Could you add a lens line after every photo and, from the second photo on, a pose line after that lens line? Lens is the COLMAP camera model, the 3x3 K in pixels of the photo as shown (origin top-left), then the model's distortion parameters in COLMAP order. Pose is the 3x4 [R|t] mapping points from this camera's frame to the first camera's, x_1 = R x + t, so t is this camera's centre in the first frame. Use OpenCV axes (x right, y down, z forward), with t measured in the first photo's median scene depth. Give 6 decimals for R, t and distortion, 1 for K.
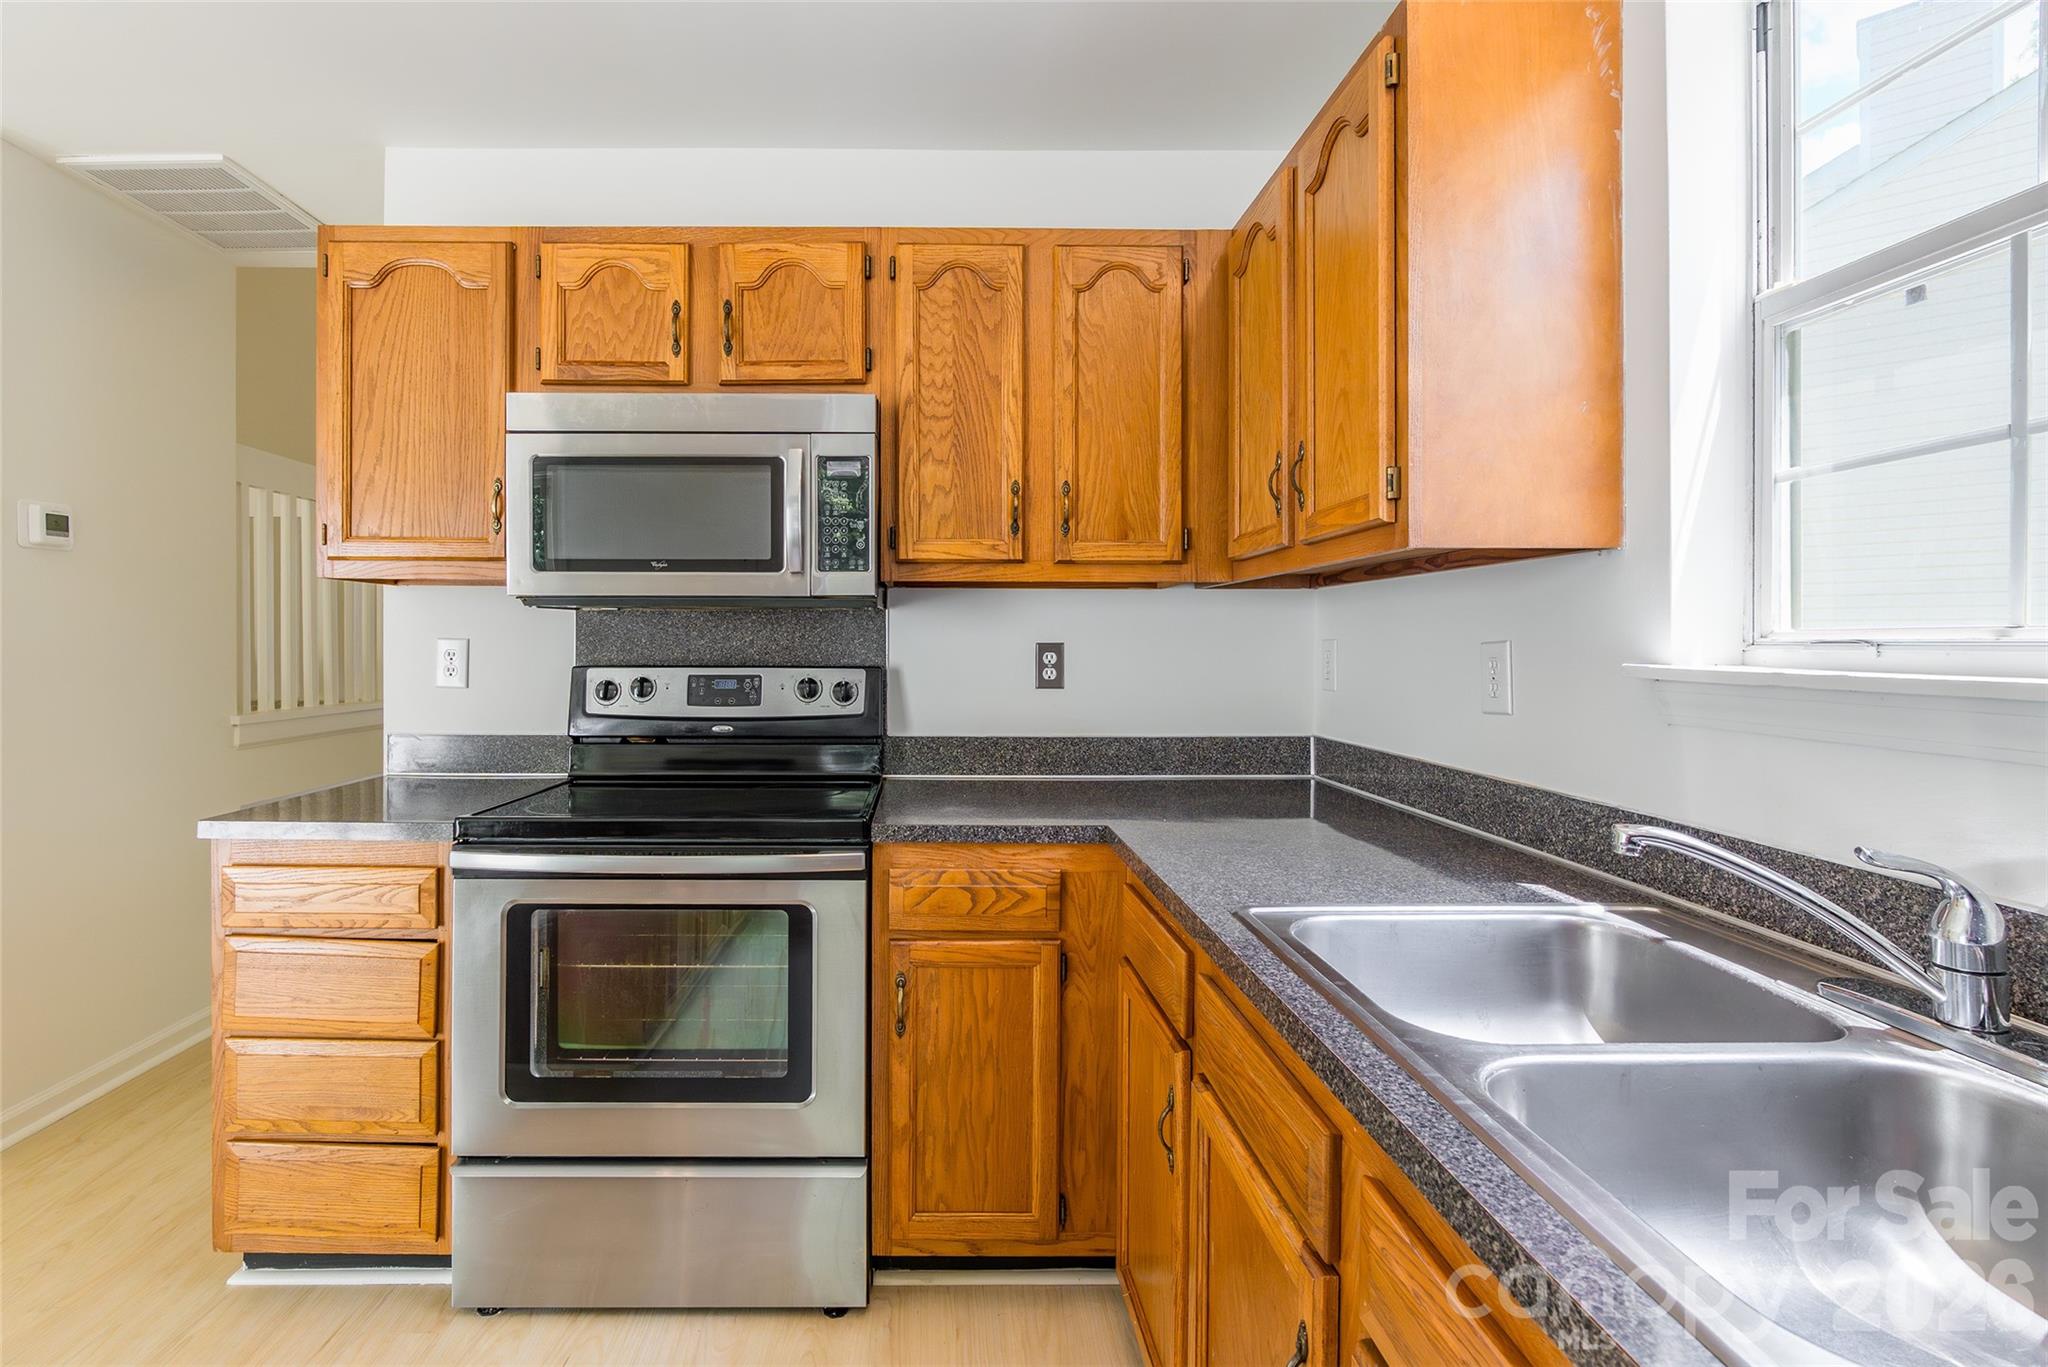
lens RADIAL K [[987.6, 0, 911.1], [0, 987.6, 646.9], [0, 0, 1]] dist [-0.000714, -0.000640]
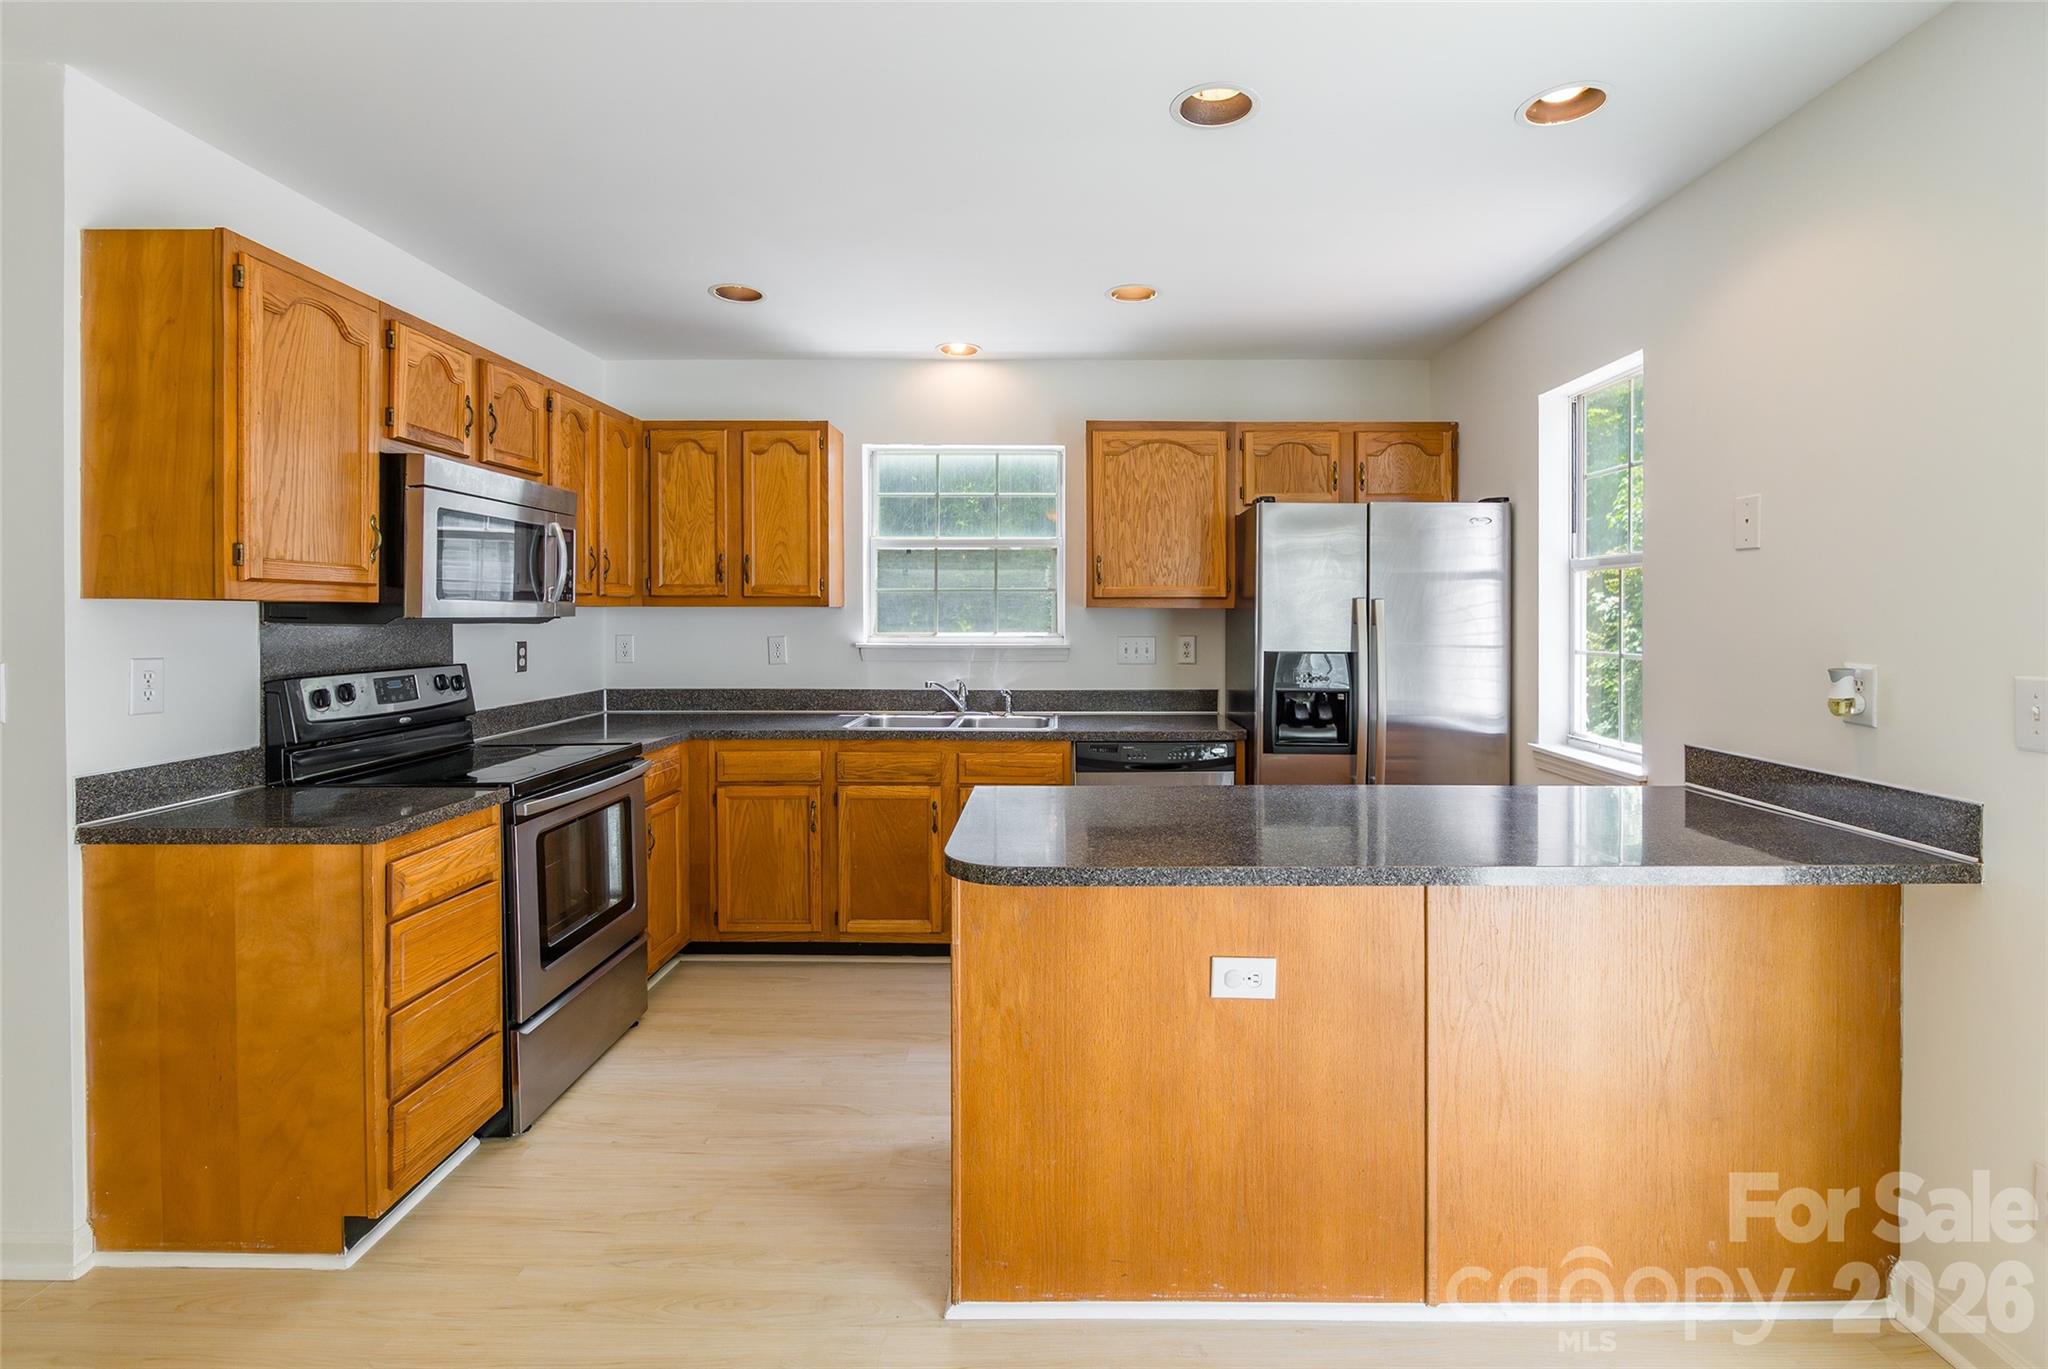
lens RADIAL K [[897.6, 0, 1035.4], [0, 897.6, 621.5], [0, 0, 1]] dist [-0.006085, 0.000008]
pose [[0.031609, -0.009415, 0.999456, -1.396387], [0.002735, 0.999953, 0.009333, -0.053116], [-0.999497, 0.002439, 0.031634, 0.189580]]
